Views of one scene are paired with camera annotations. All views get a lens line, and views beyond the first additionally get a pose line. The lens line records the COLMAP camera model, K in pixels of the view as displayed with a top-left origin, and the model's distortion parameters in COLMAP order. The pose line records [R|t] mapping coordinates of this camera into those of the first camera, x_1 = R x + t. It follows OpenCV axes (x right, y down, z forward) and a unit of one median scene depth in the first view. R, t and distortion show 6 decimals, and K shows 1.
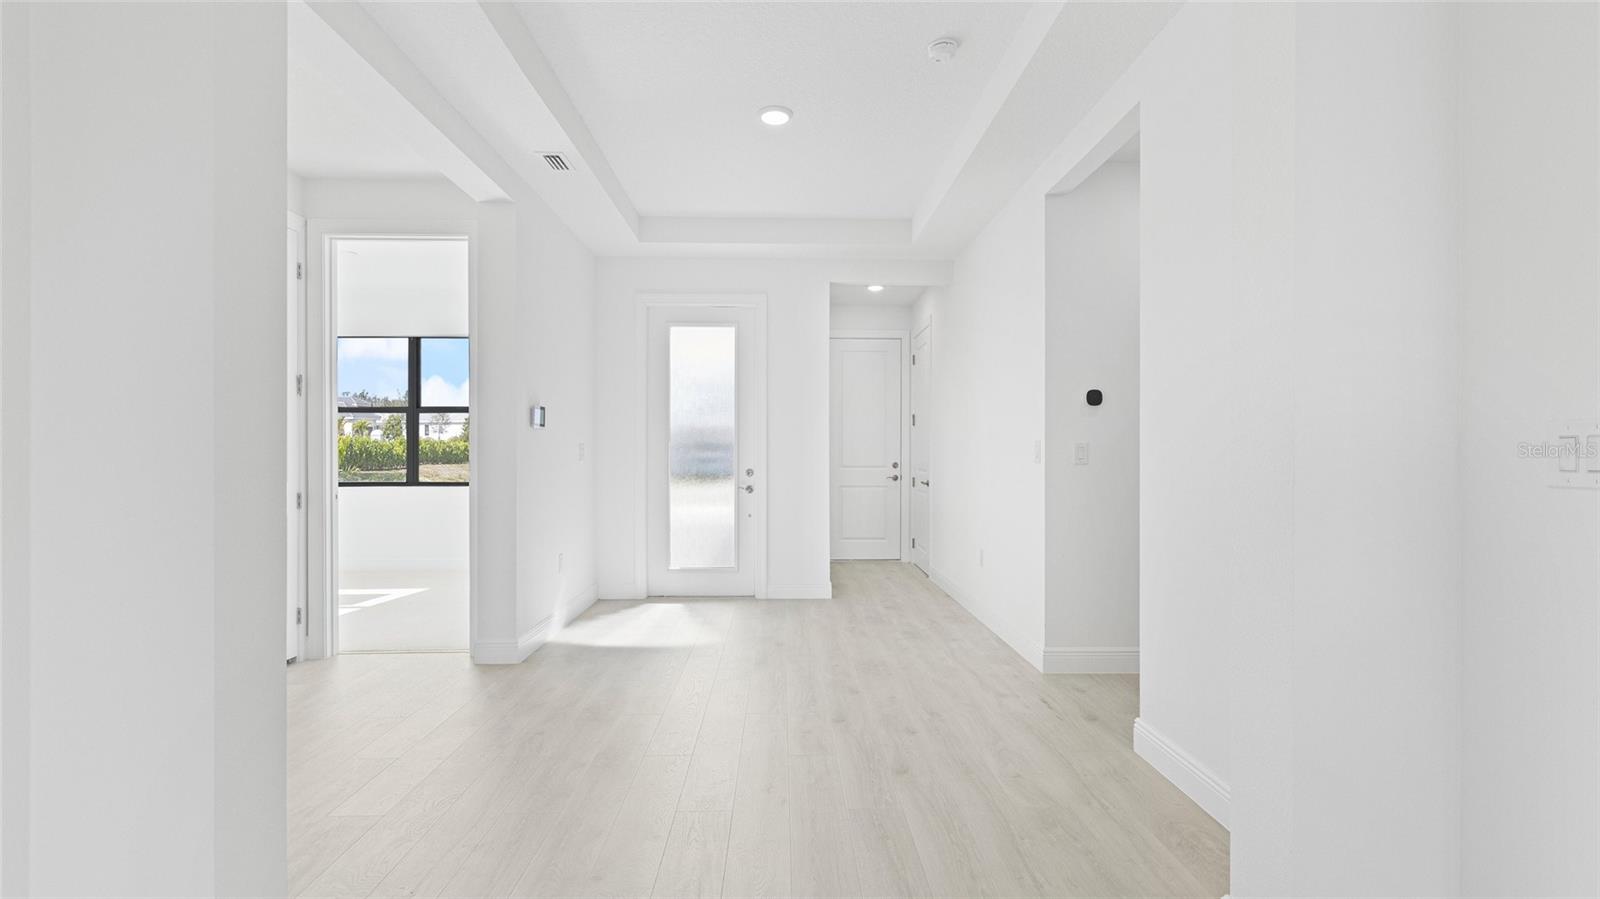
lens RADIAL K [[715.2, 0, 808.7], [0, 715.2, 451.5], [0, 0, 1]] dist [0.004277, -0.001518]
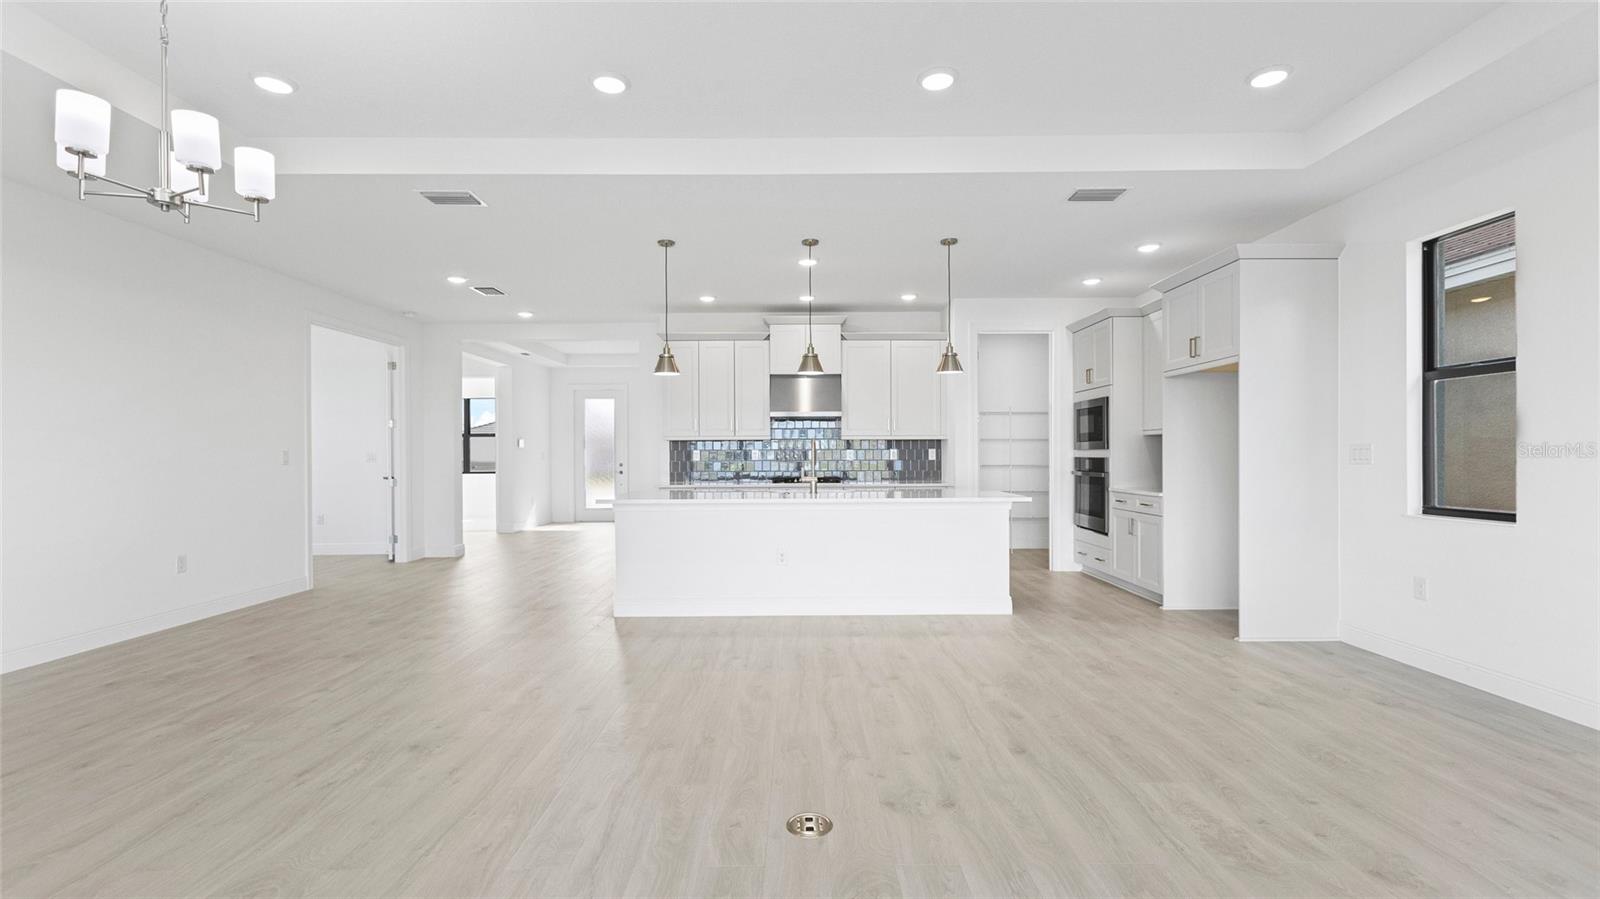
lens RADIAL K [[715.2, 0, 801.8], [0, 715.2, 454.4], [0, 0, 1]] dist [0.004277, -0.001518]
pose [[0.999492, -0.006506, -0.031199, 0.544827], [0.006370, 0.999970, -0.004456, 0.011235], [0.031227, 0.004255, 0.999503, -1.187190]]
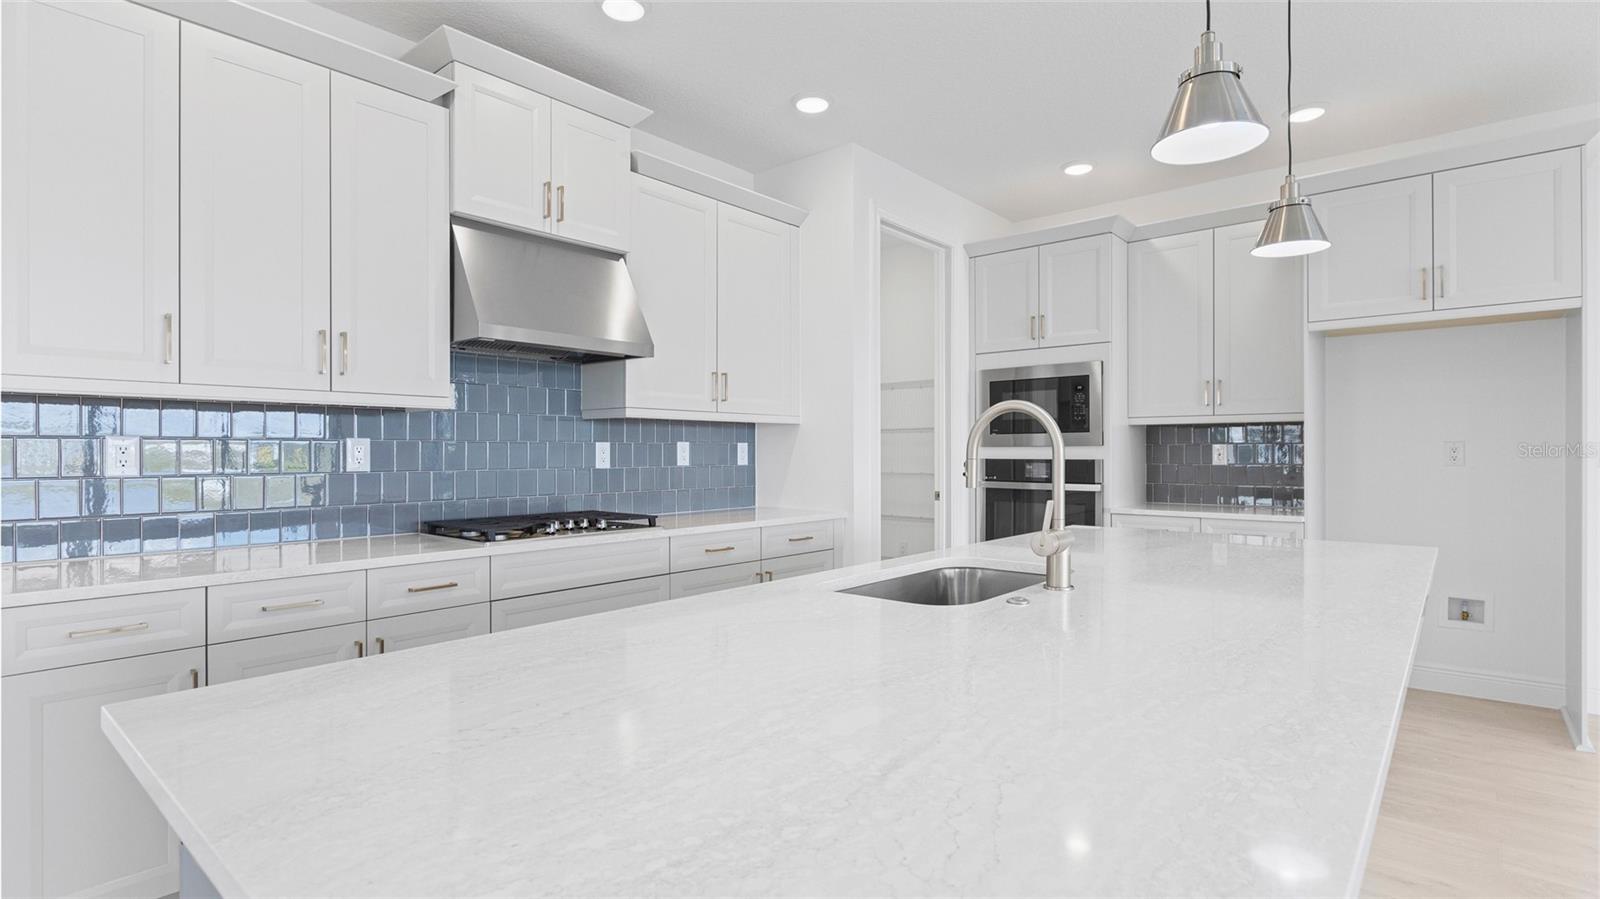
lens RADIAL K [[775.1, 0, 803.8], [0, 775.1, 455.5], [0, 0, 1]] dist [-0.012508, 0.000244]
pose [[0.680449, -0.004280, 0.732783, 0.251721], [0.005157, 0.999986, 0.001052, 0.007972], [-0.732777, 0.003063, 0.680462, -0.368765]]
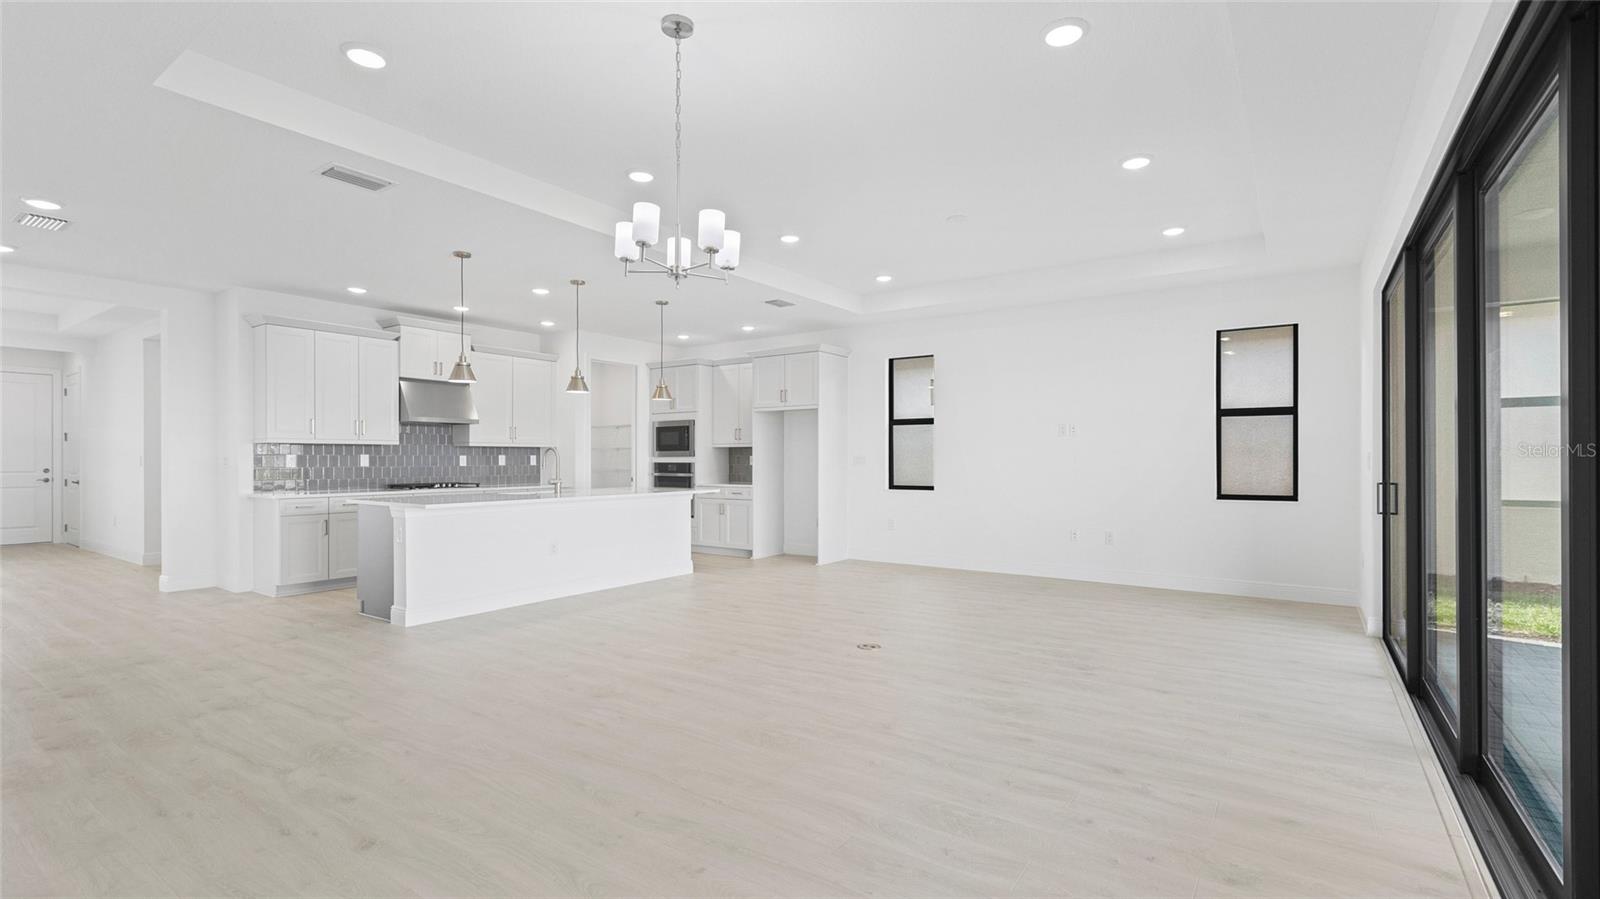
lens RADIAL K [[715.2, 0, 802.4], [0, 715.2, 457.0], [0, 0, 1]] dist [0.004277, -0.001518]
pose [[0.604100, -0.000265, 0.796909, -0.119888], [0.005695, 0.999976, -0.003985, 0.009402], [-0.796888, 0.006946, 0.604087, -1.206810]]
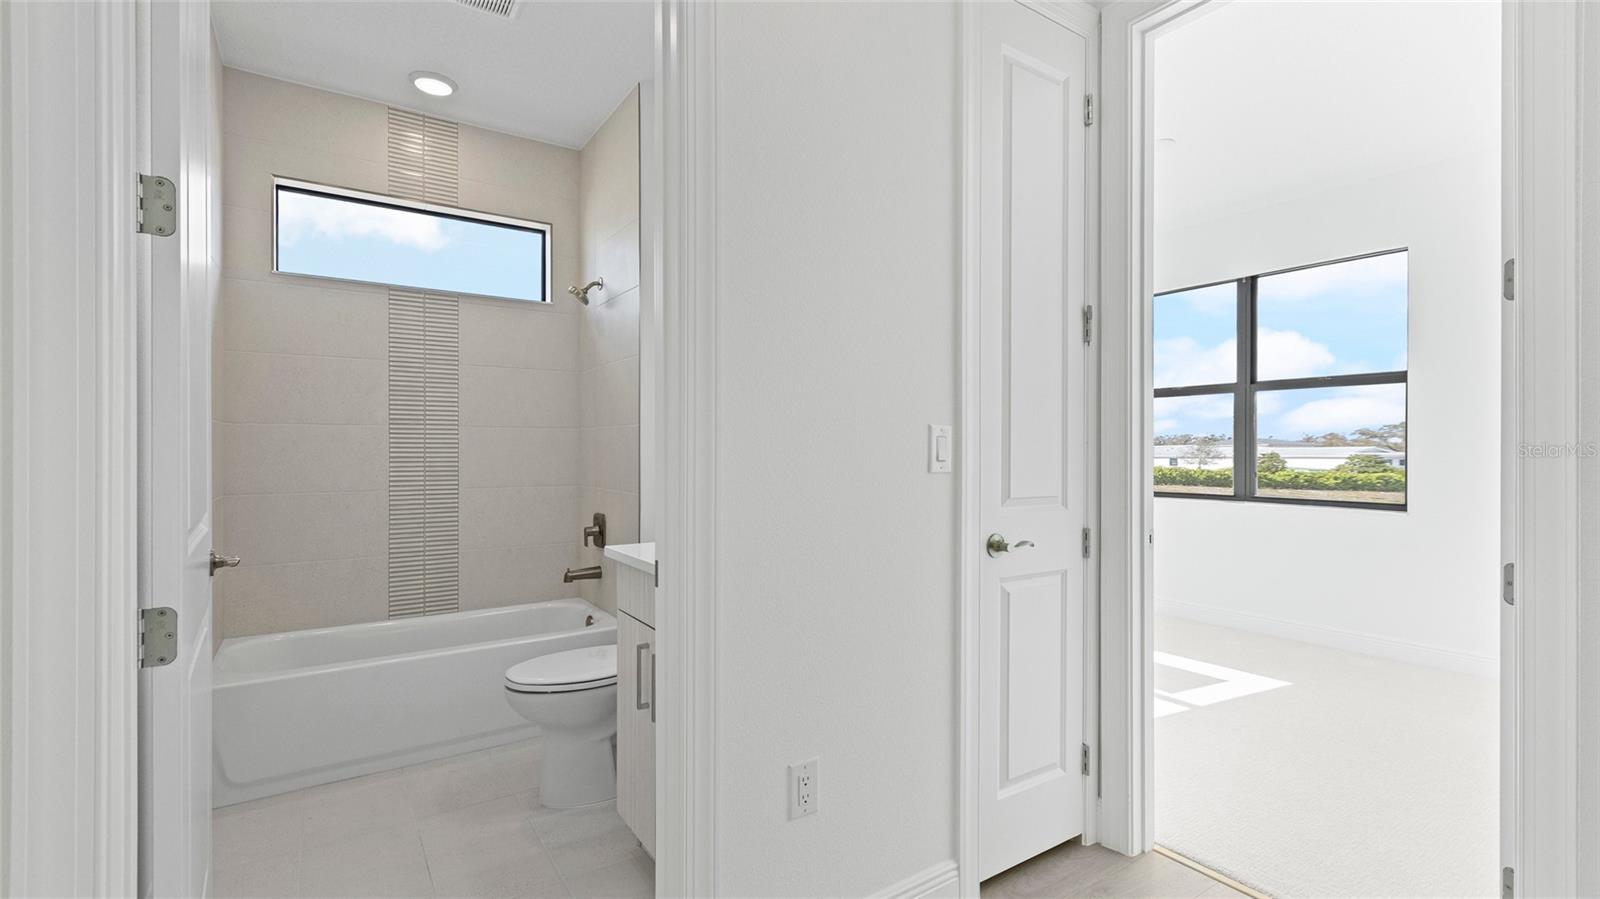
lens RADIAL K [[715.2, 0, 800.6], [0, 715.2, 451.4], [0, 0, 1]] dist [0.004277, -0.001518]
pose [[0.527362, 0.004341, -0.849630, -0.255724], [-0.001711, 0.999990, 0.004048, -0.000712], [0.849639, -0.000681, 0.527364, 0.371210]]
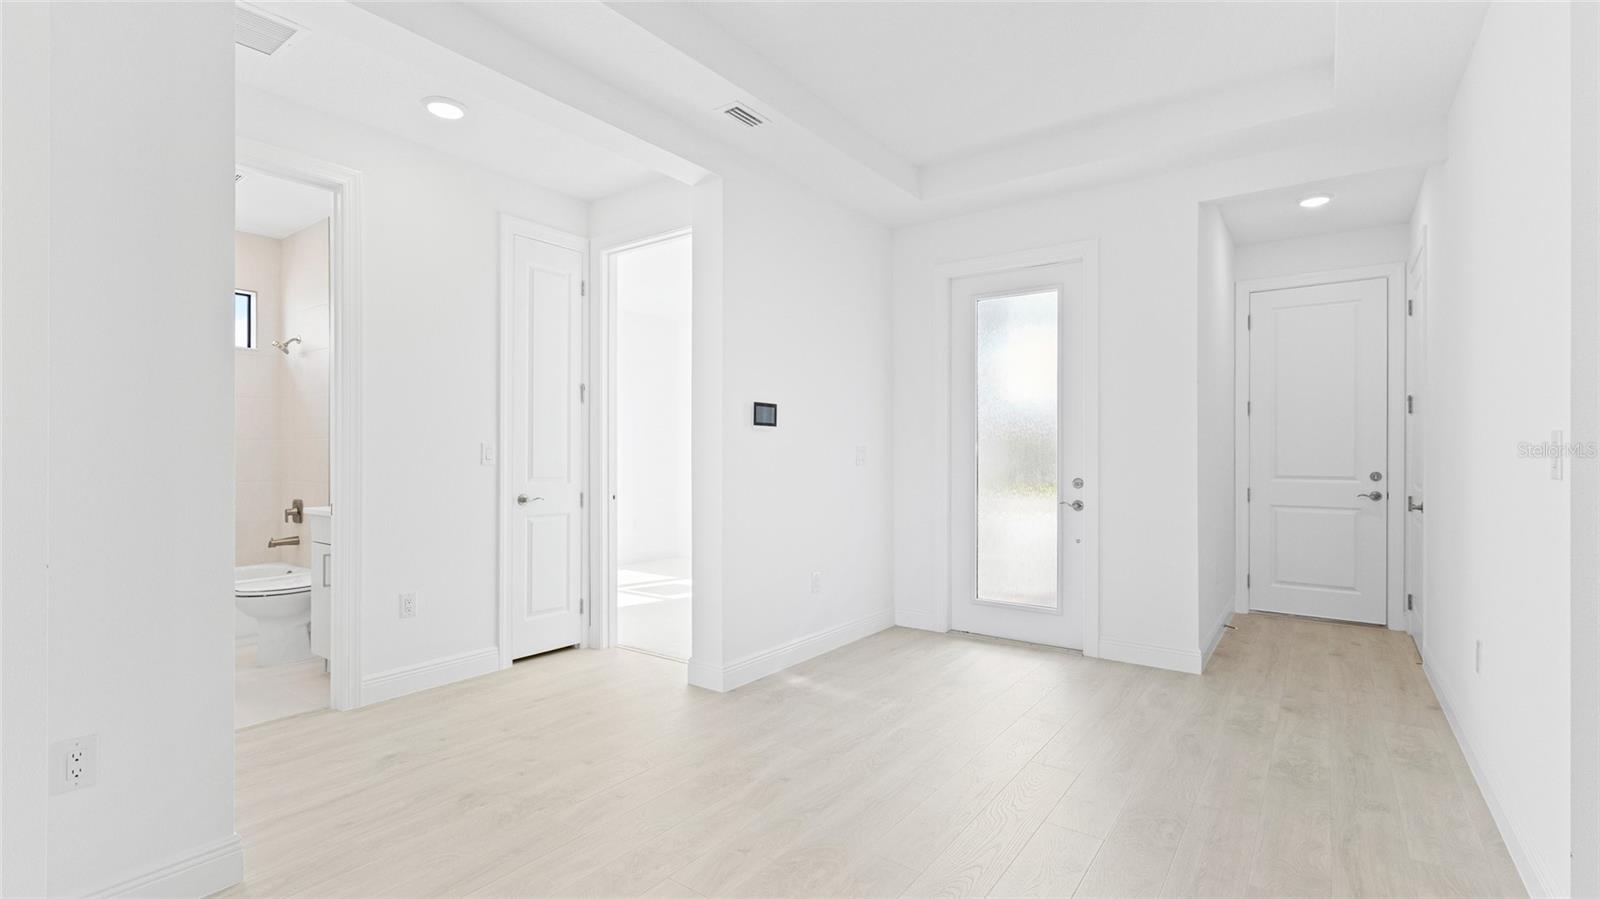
lens RADIAL K [[715.2, 0, 806.0], [0, 715.2, 454.1], [0, 0, 1]] dist [0.004277, -0.001518]
pose [[0.786361, -0.000998, -0.617766, 0.154400], [-0.000044, 0.999999, -0.001672, 0.000739], [0.617767, 0.001342, 0.786360, 0.245707]]
